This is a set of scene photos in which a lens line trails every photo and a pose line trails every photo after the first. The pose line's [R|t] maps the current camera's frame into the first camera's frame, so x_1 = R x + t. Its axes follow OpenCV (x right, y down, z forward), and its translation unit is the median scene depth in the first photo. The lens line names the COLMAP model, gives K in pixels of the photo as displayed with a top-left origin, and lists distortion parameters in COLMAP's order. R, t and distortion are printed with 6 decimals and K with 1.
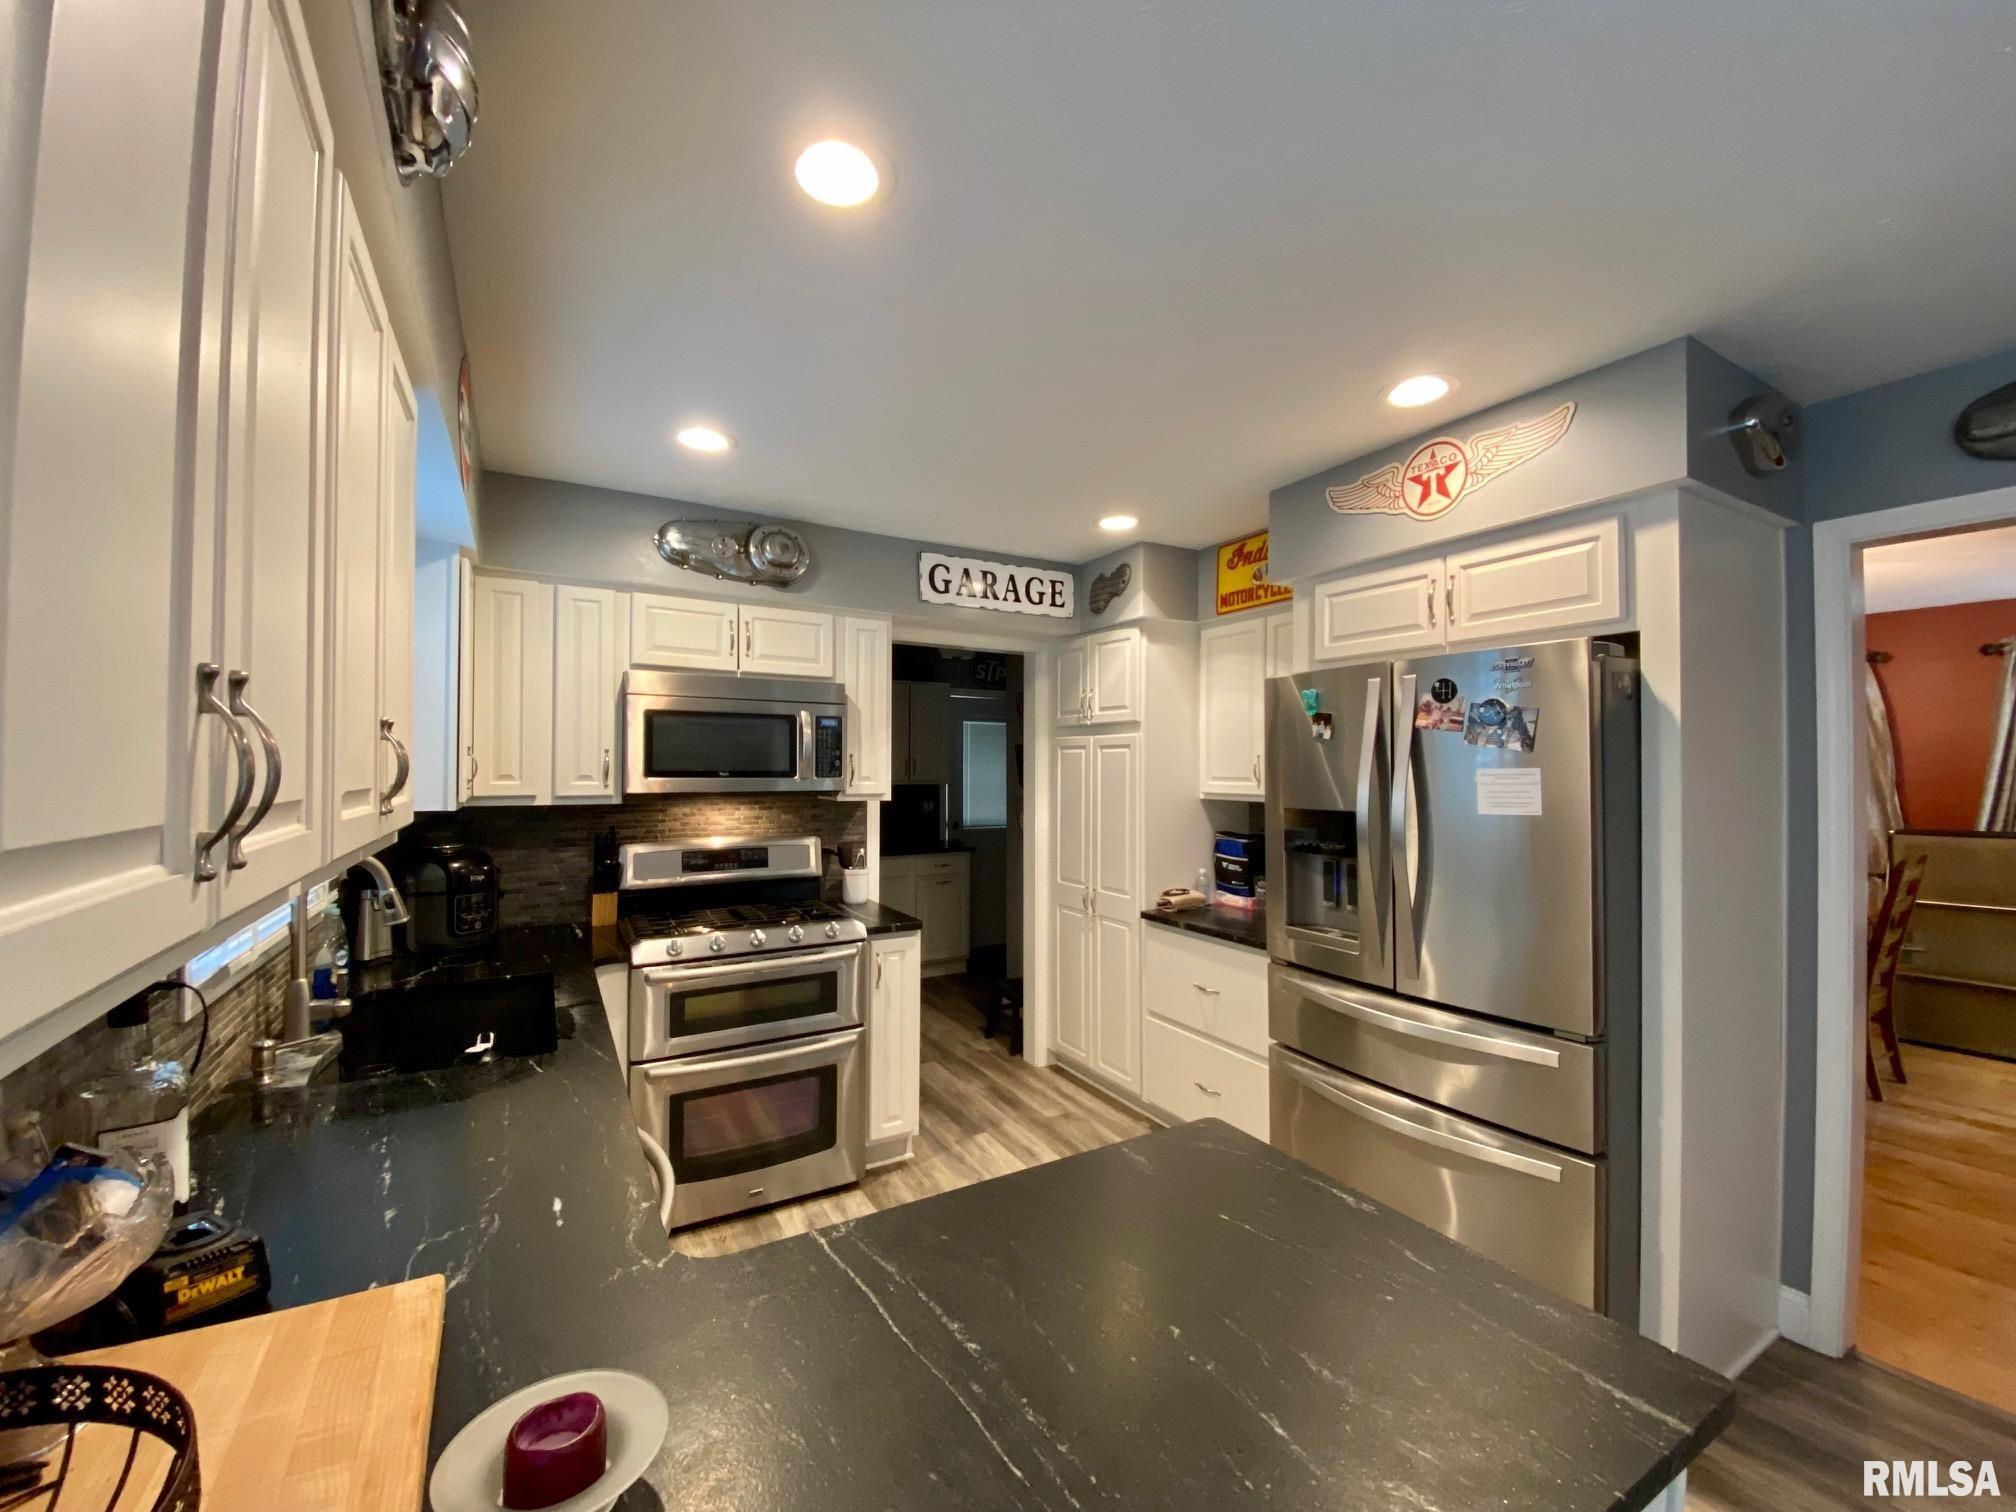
lens RADIAL K [[816.9, 0, 1008.0], [0, 816.9, 756.0], [0, 0, 1]] dist [0.062169, -0.039116]
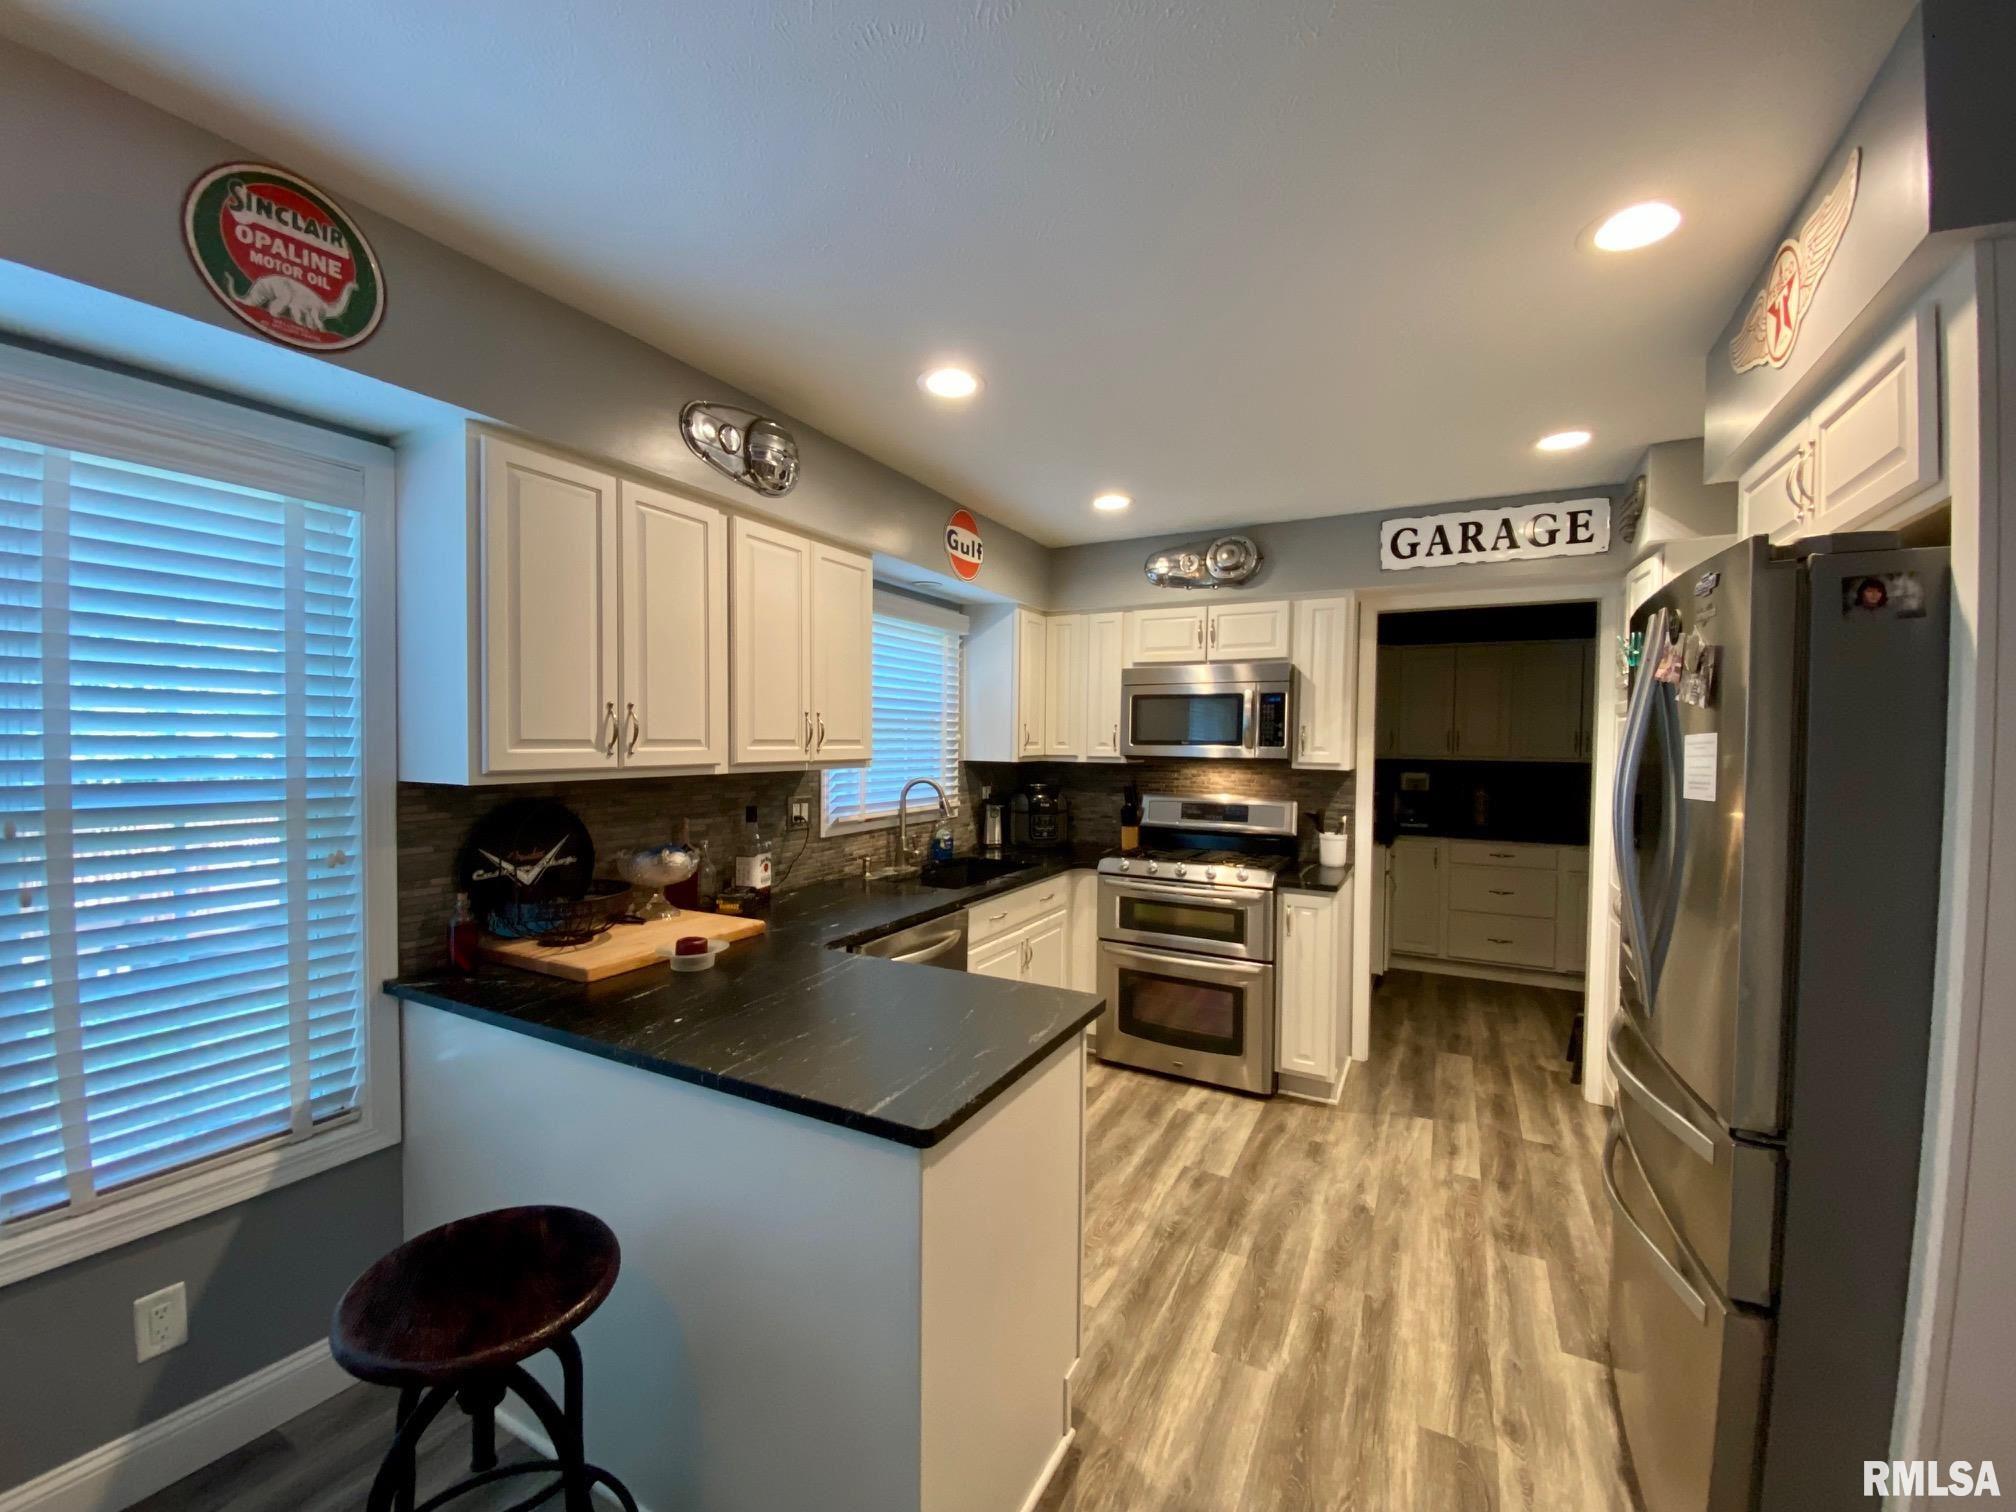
lens RADIAL K [[816.4, 0, 1014.3], [0, 816.4, 763.0], [0, 0, 1]] dist [-0.024072, -0.000385]
pose [[0.498058, 0.026158, -0.866749, 0.549425], [0.003306, 0.999480, 0.032064, 0.010526], [0.867137, -0.018835, 0.497713, 0.126244]]
